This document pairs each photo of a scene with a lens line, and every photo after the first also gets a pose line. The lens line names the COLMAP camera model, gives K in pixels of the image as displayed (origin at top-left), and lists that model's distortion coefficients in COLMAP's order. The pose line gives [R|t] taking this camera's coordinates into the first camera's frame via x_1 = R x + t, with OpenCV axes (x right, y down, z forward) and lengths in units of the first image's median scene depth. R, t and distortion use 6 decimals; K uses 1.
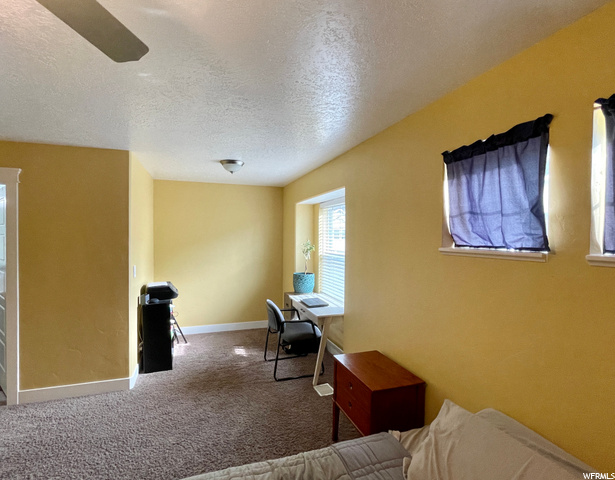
lens RADIAL K [[291.1, 0, 307.5], [0, 291.1, 240.0], [0, 0, 1]] dist [0.000667, 0.000596]
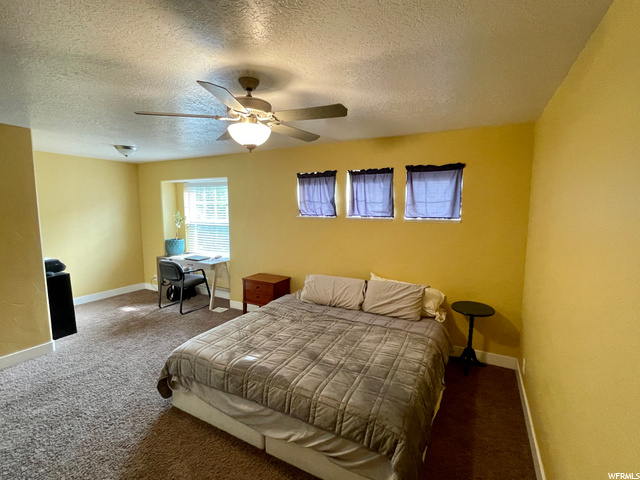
lens RADIAL K [[300.9, 0, 320.0], [0, 300.9, 240.0], [0, 0, 1]] dist [0.000175, -0.000010]
pose [[0.719401, -0.082029, 0.689734, -0.605572], [0.008023, 0.993917, 0.109836, -0.025040], [-0.694549, -0.073482, 0.715683, -0.470005]]
